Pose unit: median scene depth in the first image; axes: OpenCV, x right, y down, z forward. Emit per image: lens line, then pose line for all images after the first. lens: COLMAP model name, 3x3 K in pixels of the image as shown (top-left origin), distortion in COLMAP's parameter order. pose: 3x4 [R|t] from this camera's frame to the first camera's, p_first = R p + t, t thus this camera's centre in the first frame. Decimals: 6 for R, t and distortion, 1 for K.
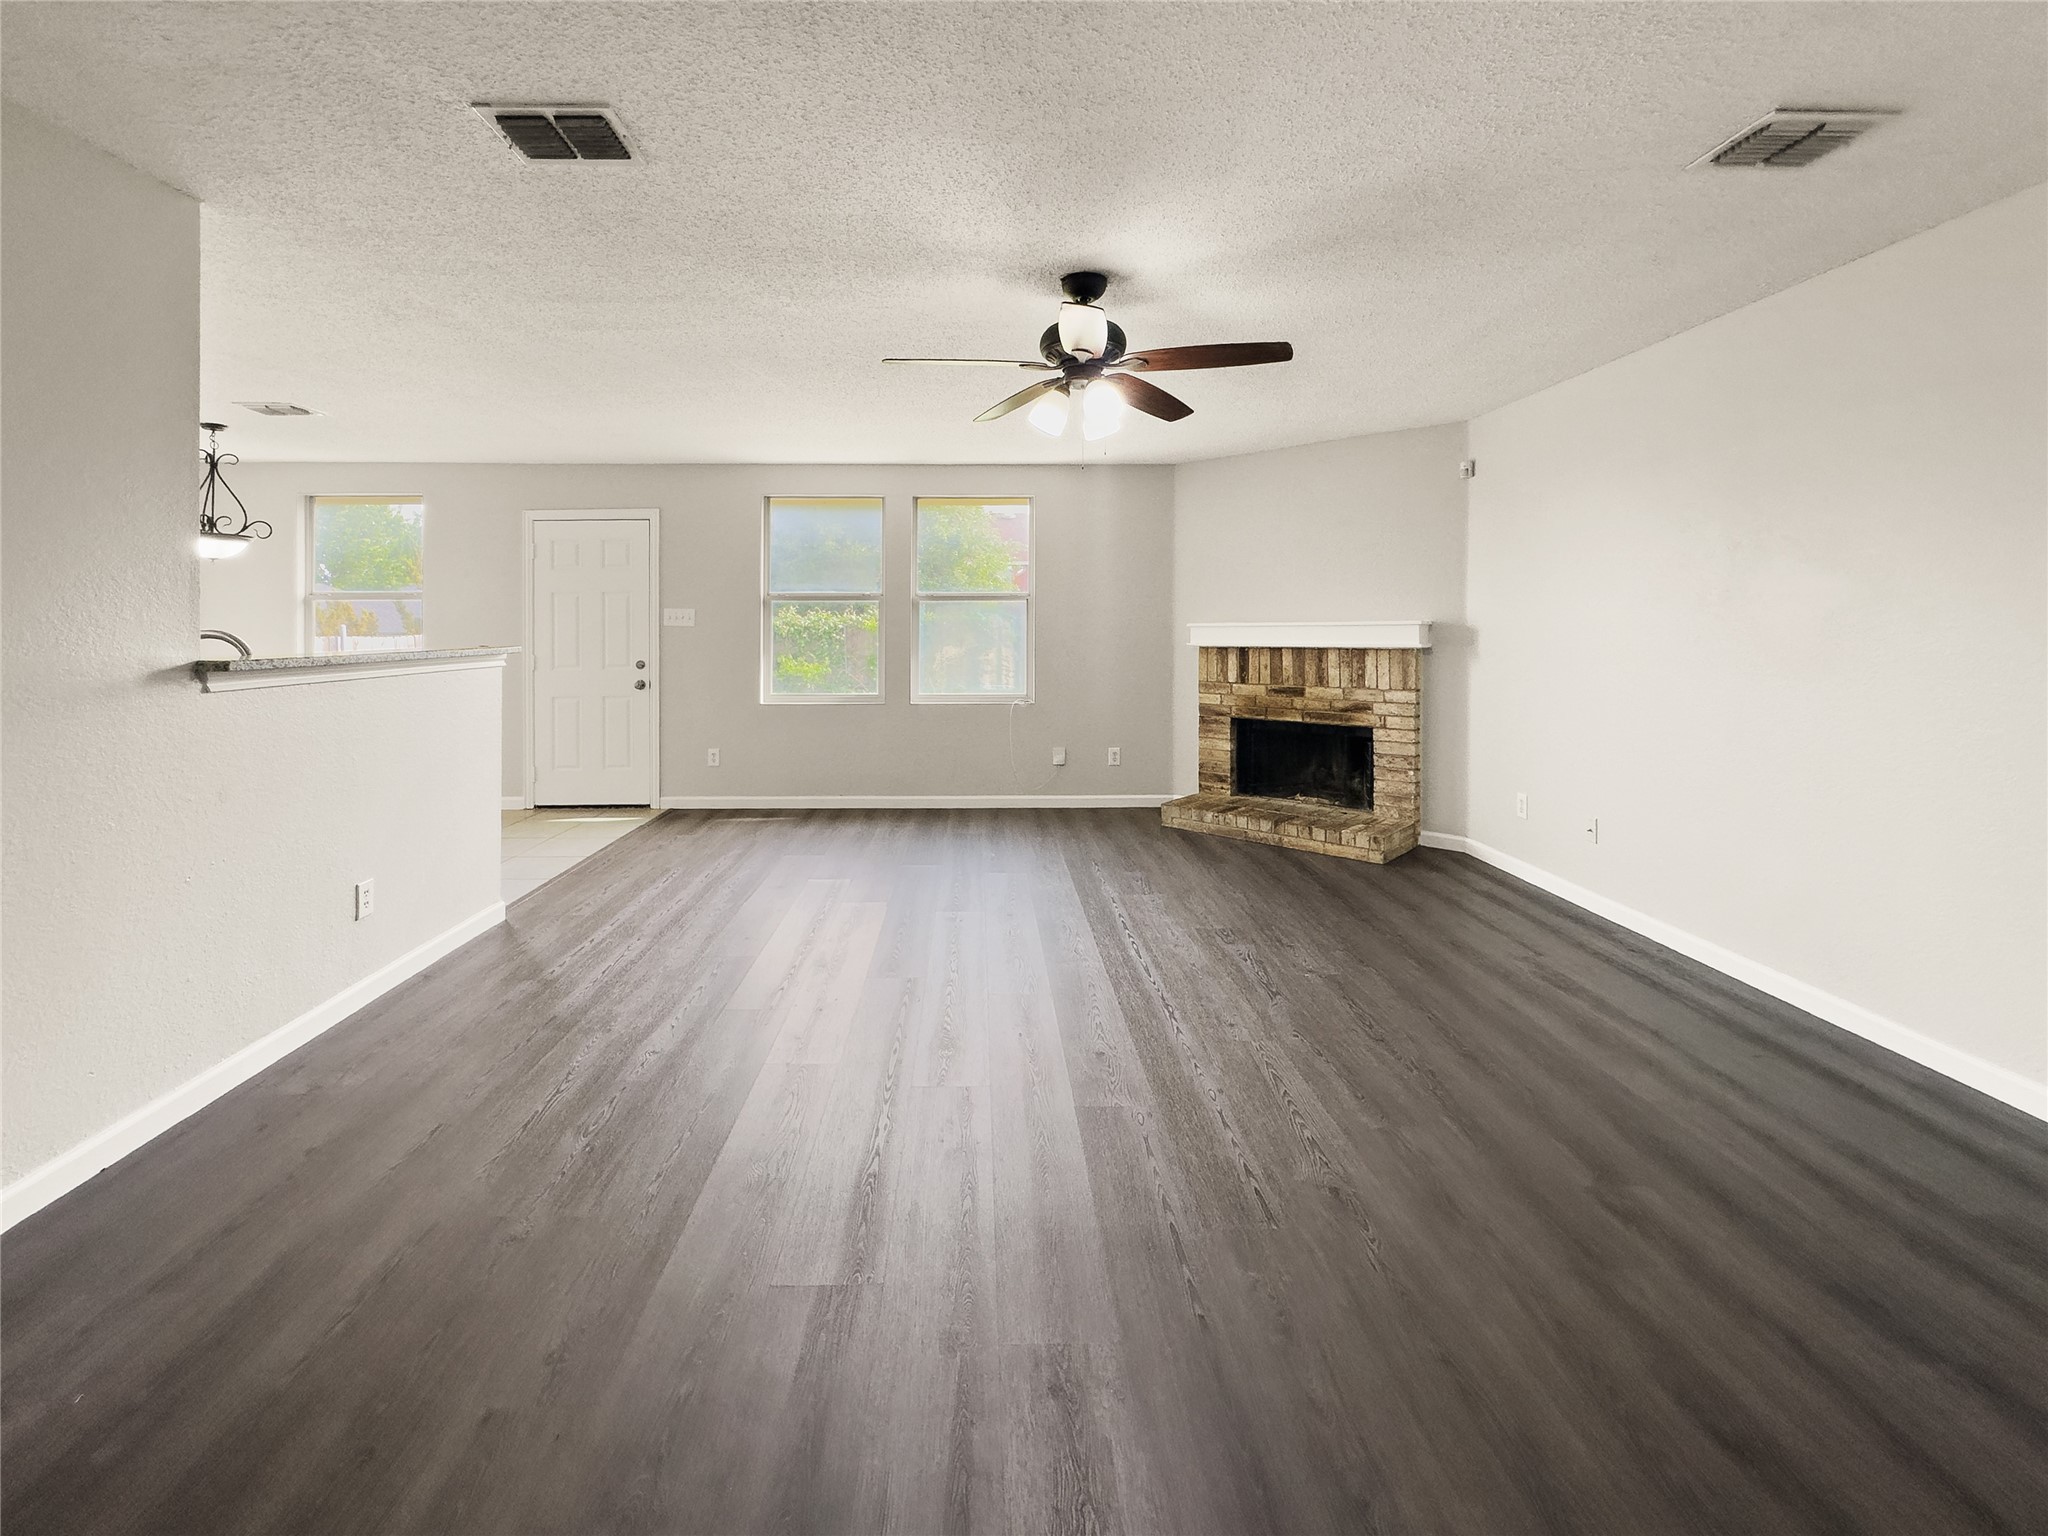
lens RADIAL K [[865.3, 0, 1026.1], [0, 865.3, 628.0], [0, 0, 1]] dist [0.000710, 0.000183]
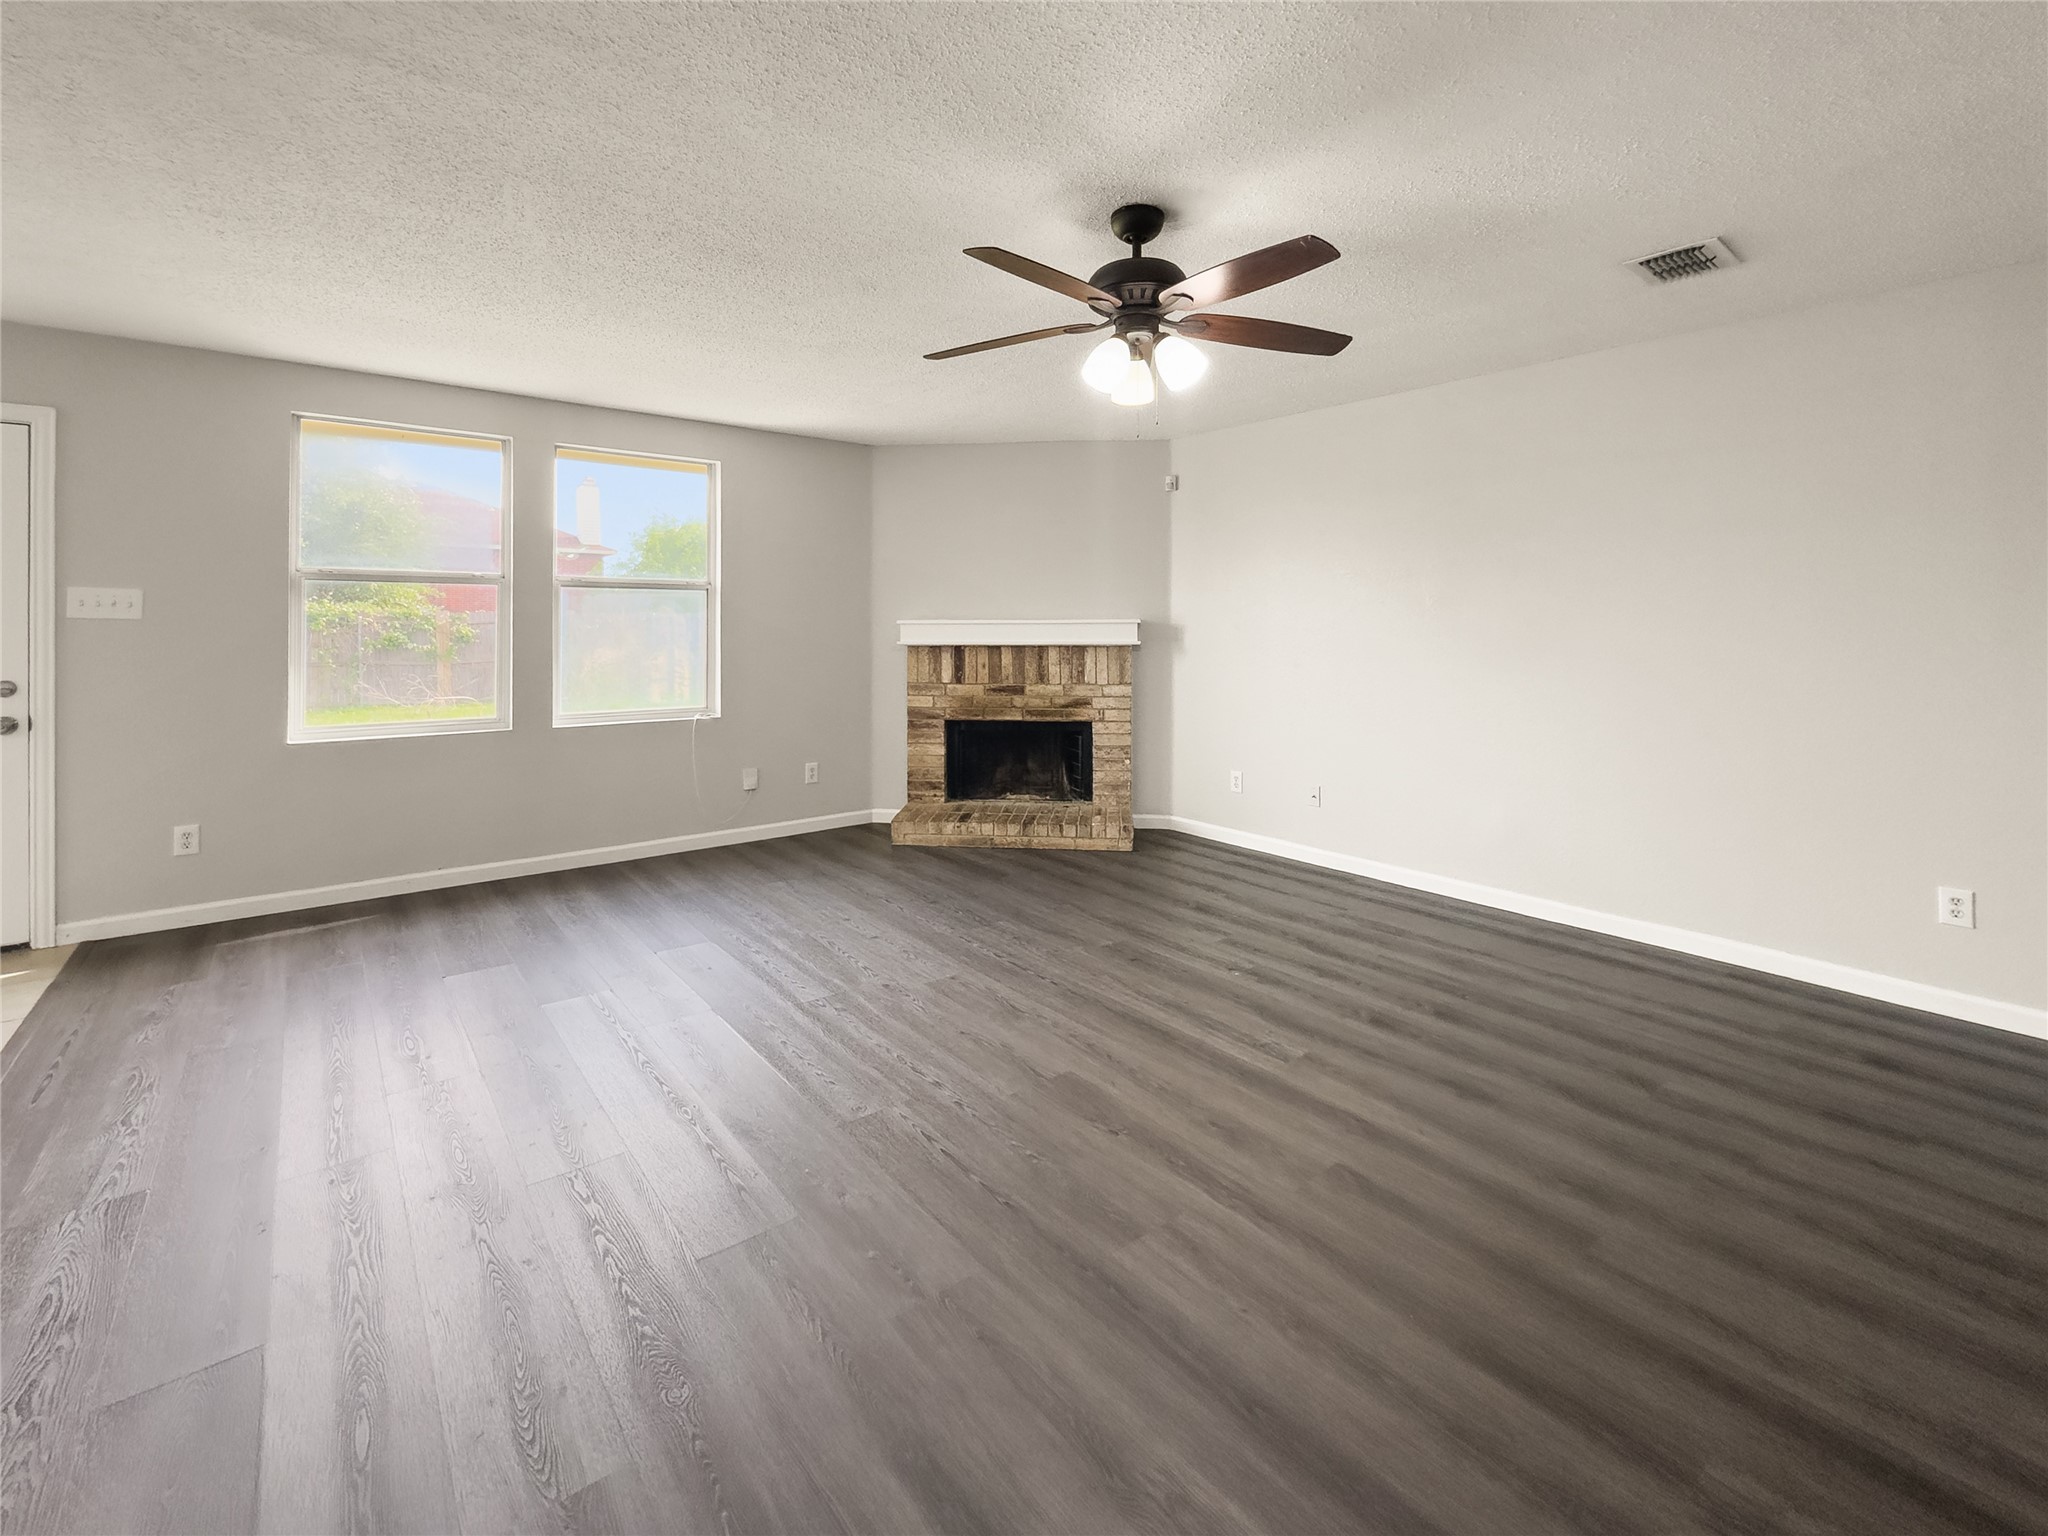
lens RADIAL K [[865.3, 0, 1026.1], [0, 865.3, 628.0], [0, 0, 1]] dist [0.000710, 0.000183]
pose [[0.808928, 0.002040, 0.587904, -0.263012], [-0.003374, 0.999994, 0.001172, 0.001288], [-0.587898, -0.002932, 0.808930, 0.192218]]
